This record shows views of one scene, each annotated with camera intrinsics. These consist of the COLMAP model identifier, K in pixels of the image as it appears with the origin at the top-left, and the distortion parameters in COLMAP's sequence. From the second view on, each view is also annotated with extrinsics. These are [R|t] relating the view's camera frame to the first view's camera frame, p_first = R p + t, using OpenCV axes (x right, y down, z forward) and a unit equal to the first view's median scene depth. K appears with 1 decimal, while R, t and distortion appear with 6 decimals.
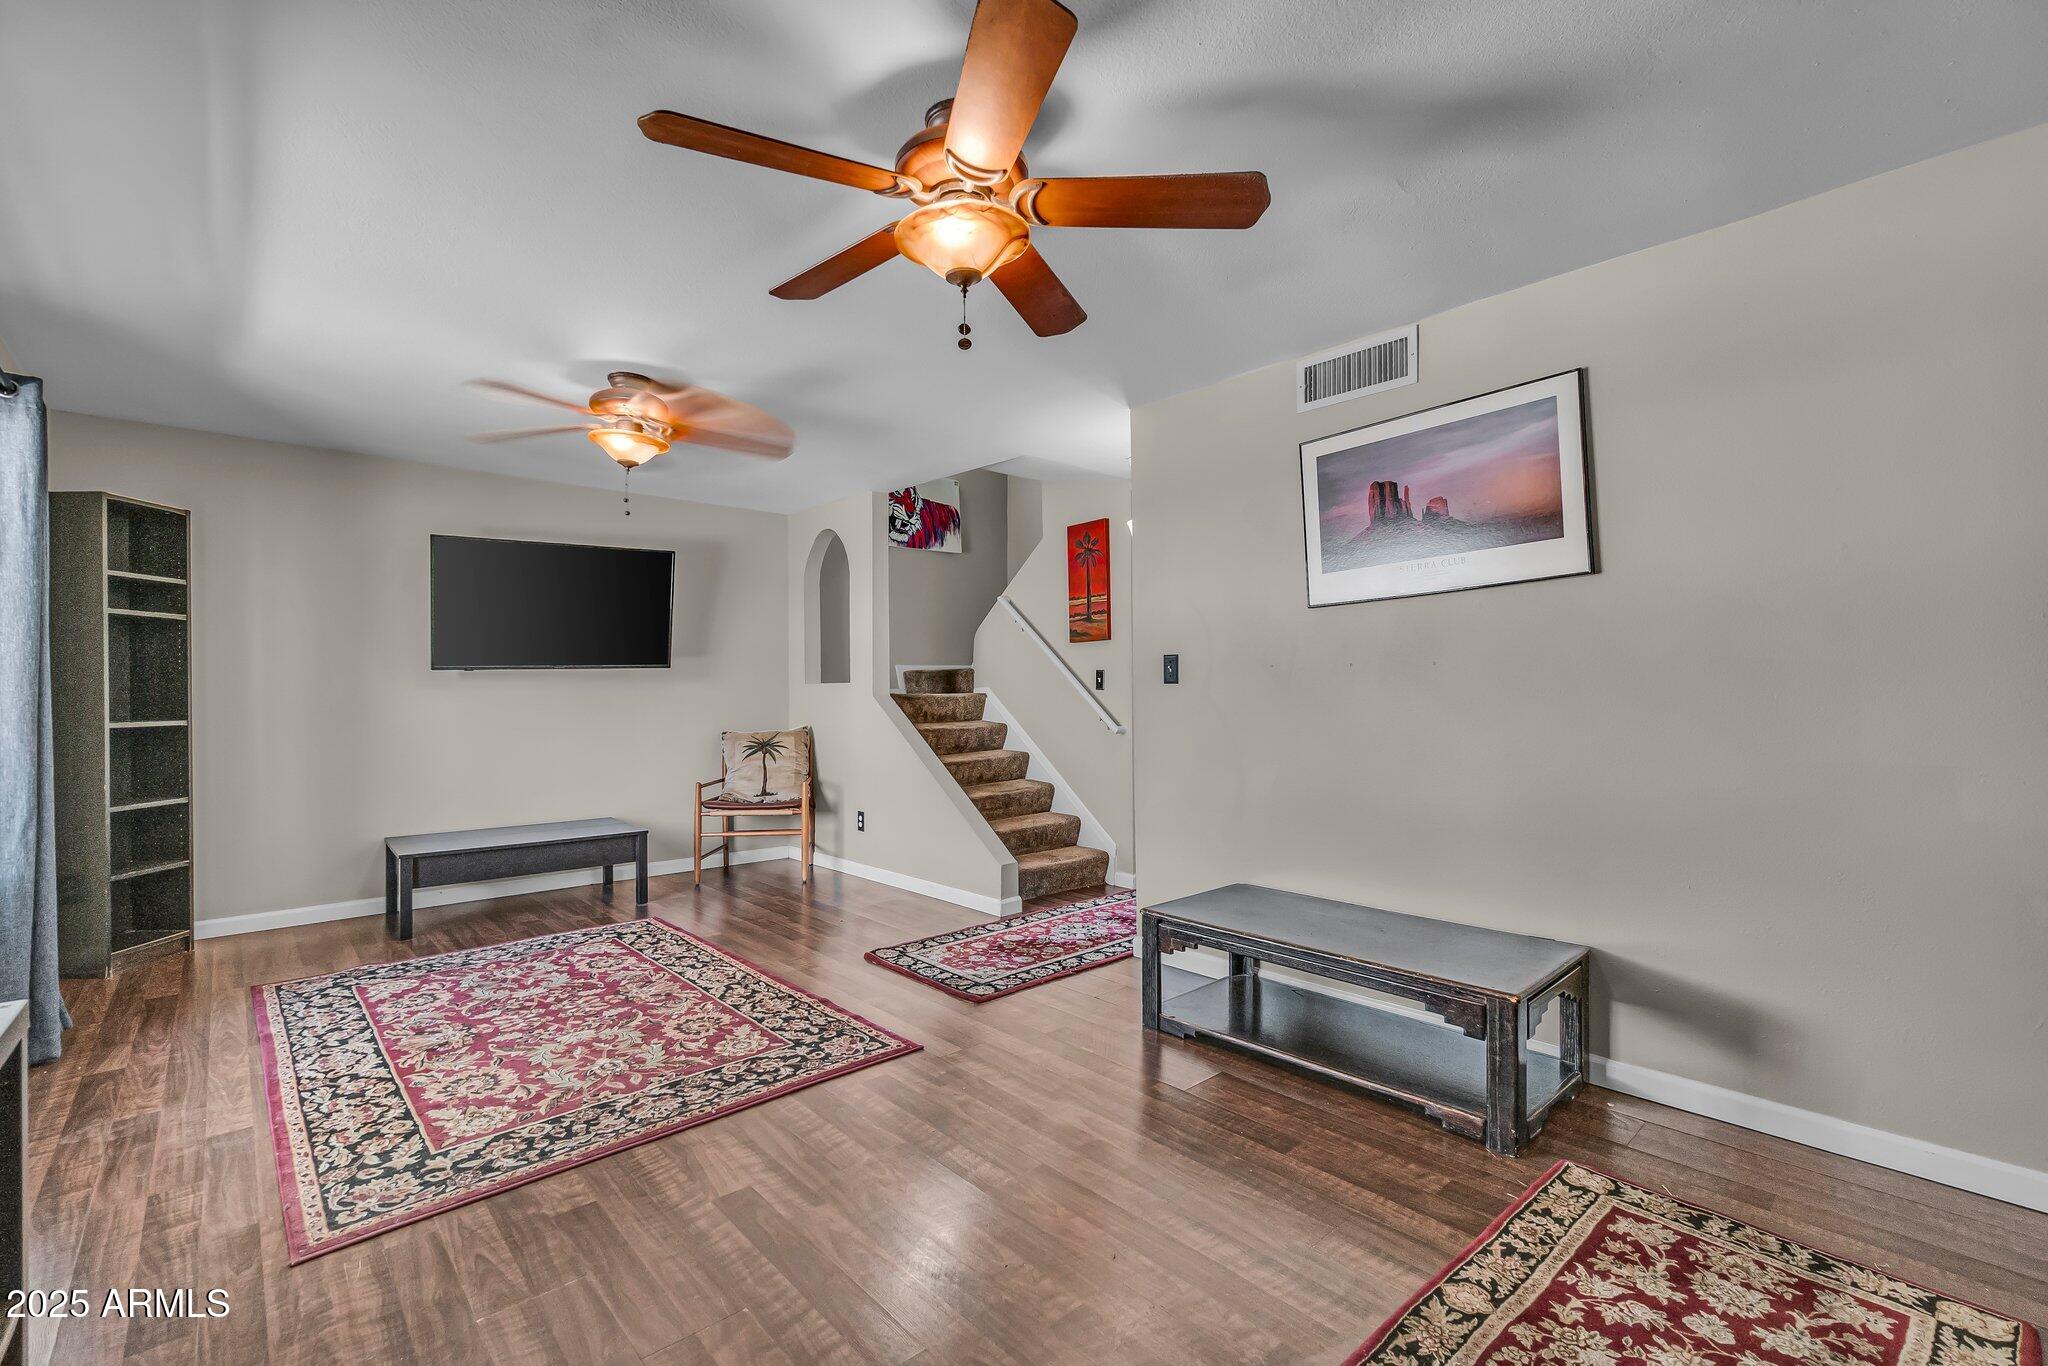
lens RADIAL K [[898.3, 0, 1011.9], [0, 898.3, 682.3], [0, 0, 1]] dist [-0.001953, 0.000910]
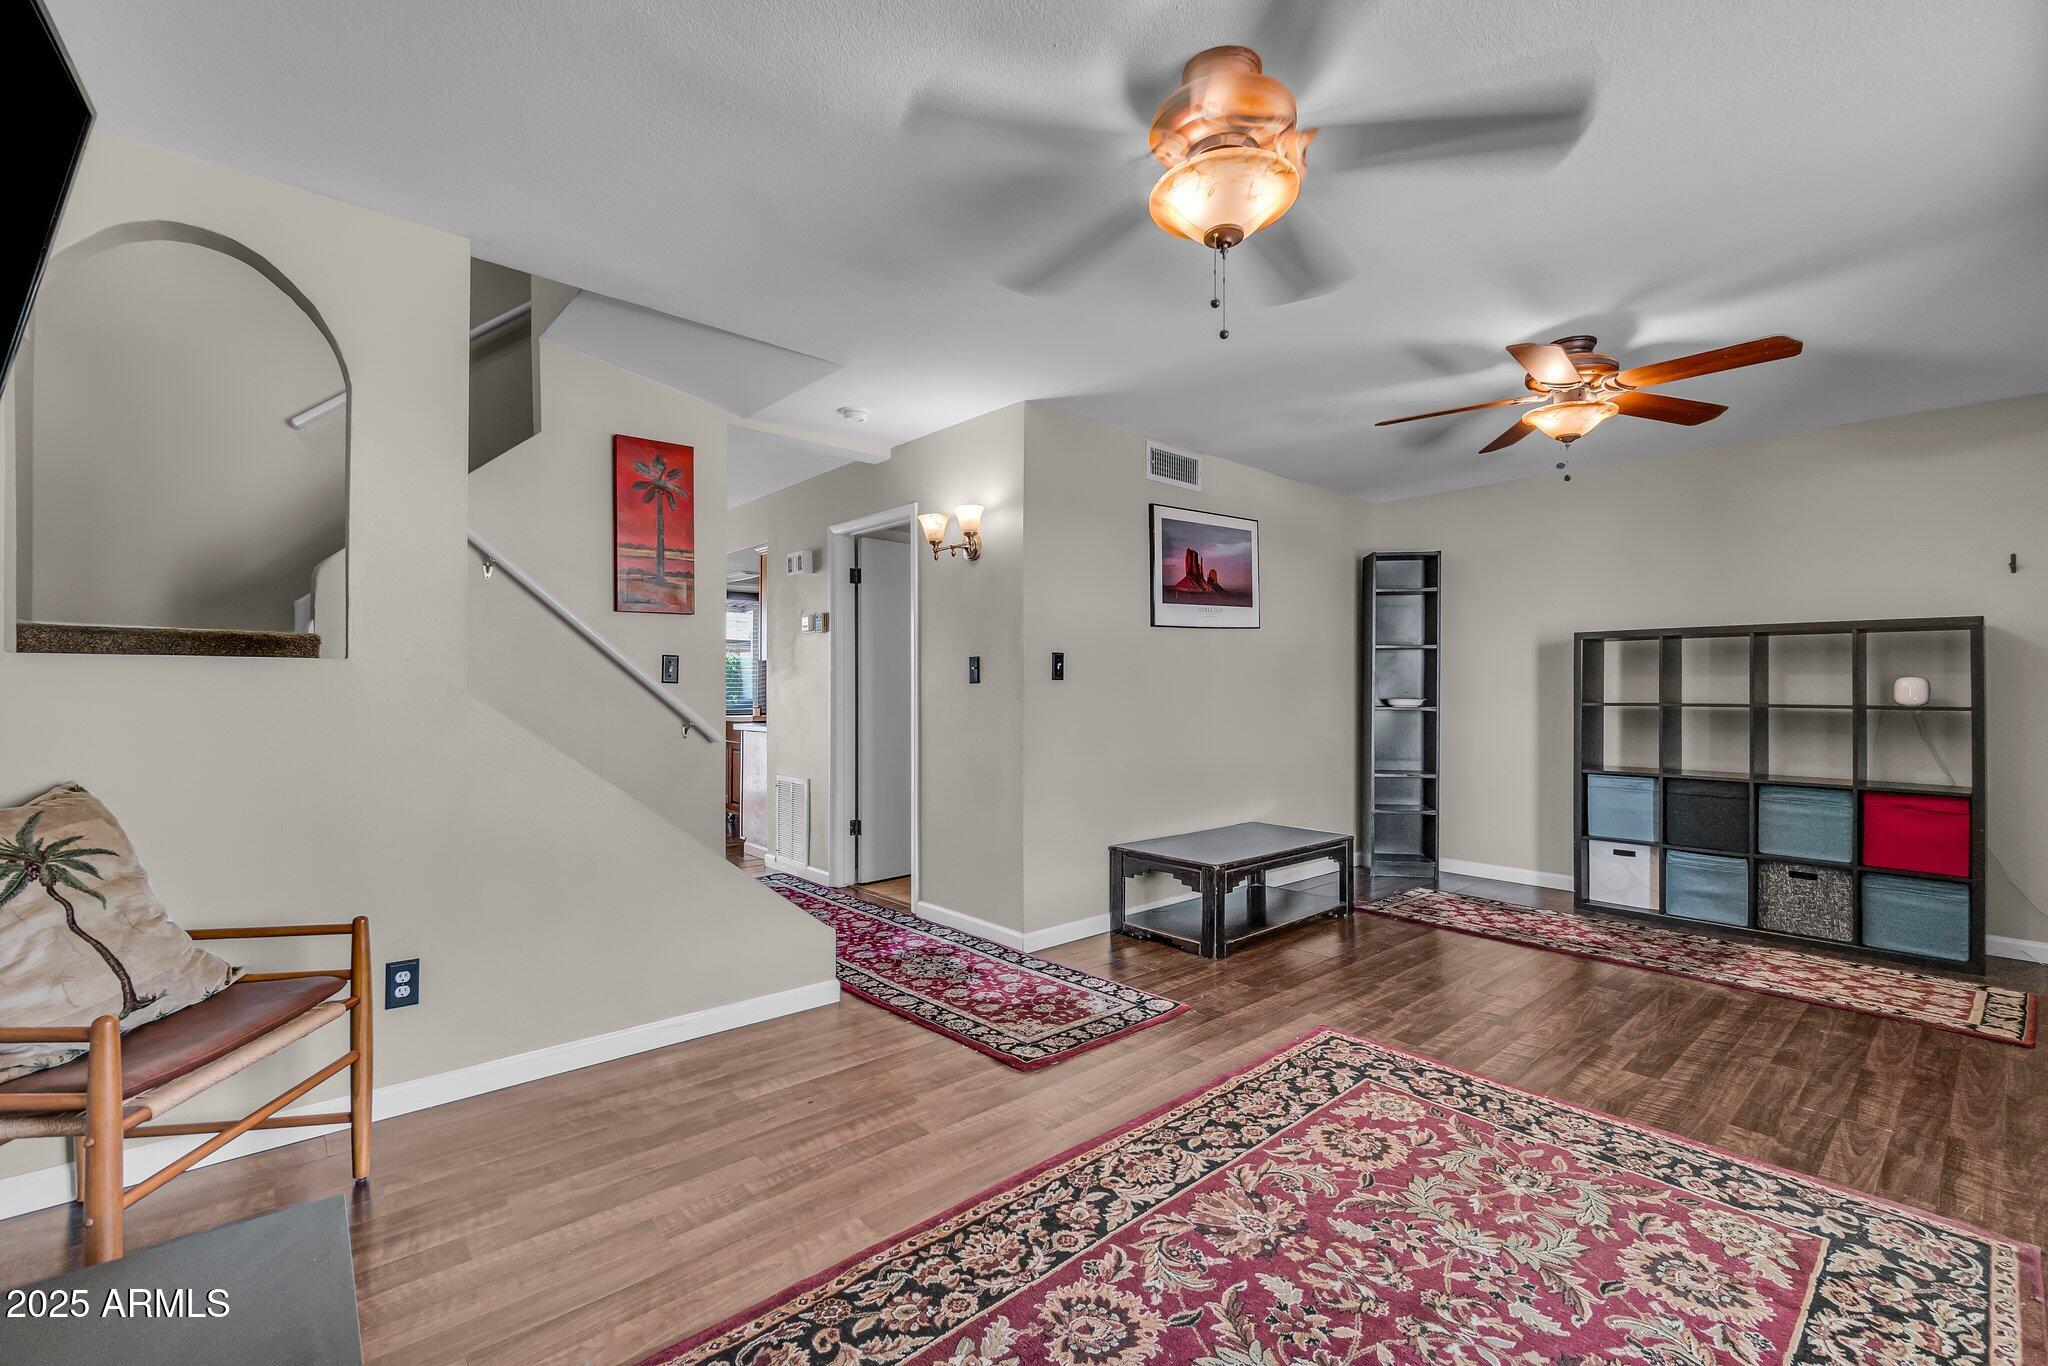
lens RADIAL K [[898.3, 0, 1011.4], [0, 898.3, 686.7], [0, 0, 1]] dist [-0.001953, 0.000910]
pose [[-0.008132, 0.008612, 0.999930, -1.020772], [-0.013664, 0.999869, -0.008723, 0.022733], [-0.999874, -0.013734, -0.008013, 1.225998]]
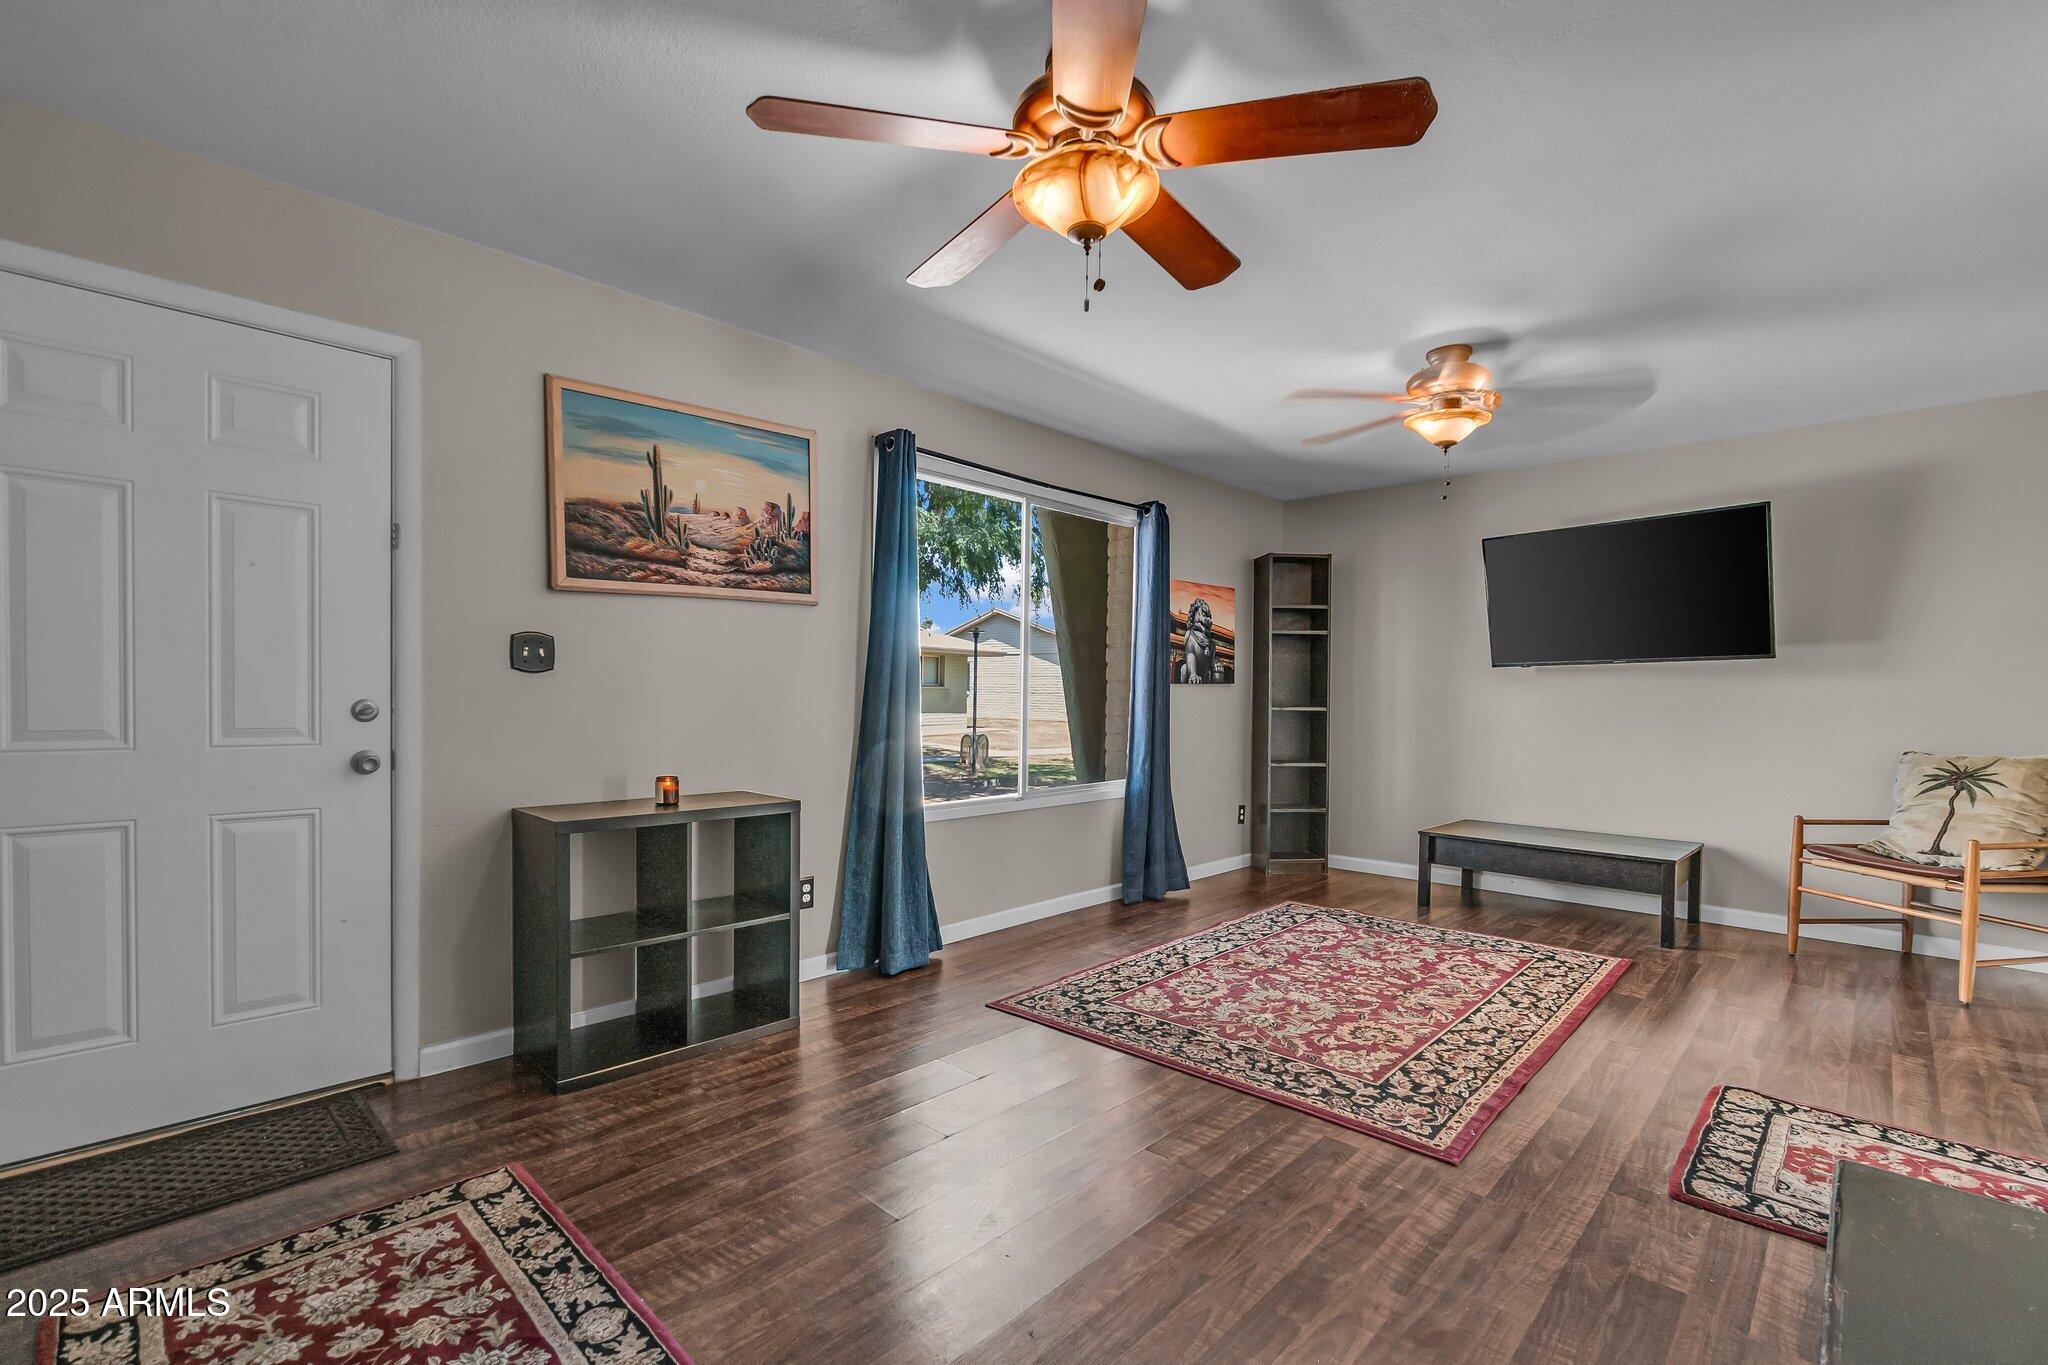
lens RADIAL K [[898.3, 0, 1006.0], [0, 898.3, 722.0], [0, 0, 1]] dist [-0.001953, 0.000910]
pose [[0.074626, 0.041948, -0.996329, 0.533949], [0.000066, 0.999115, 0.042070, 0.008108], [0.997212, -0.003205, 0.074557, 0.512051]]
